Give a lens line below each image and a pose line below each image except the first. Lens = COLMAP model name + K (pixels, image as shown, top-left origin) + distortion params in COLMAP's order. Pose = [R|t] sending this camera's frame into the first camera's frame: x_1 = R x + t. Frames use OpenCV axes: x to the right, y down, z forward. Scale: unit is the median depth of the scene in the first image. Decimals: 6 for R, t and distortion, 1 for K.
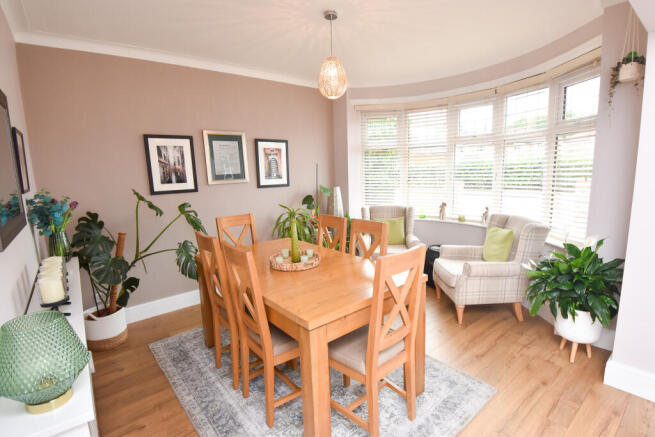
lens RADIAL K [[317.6, 0, 327.5], [0, 317.6, 218.5], [0, 0, 1]] dist [0.001754, -0.020724]
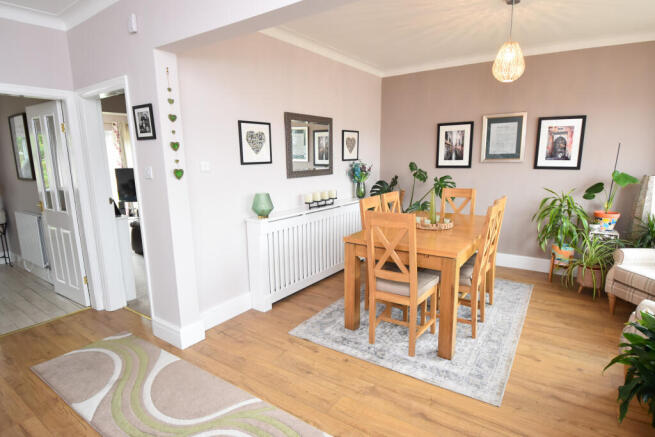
lens RADIAL K [[317.6, 0, 327.5], [0, 317.6, 218.5], [0, 0, 1]] dist [0.001754, -0.020724]
pose [[0.299437, 0.213174, -0.929997, 0.583425], [-0.136803, 0.974242, 0.179268, -0.038304], [0.944257, 0.073547, 0.320887, 0.111209]]
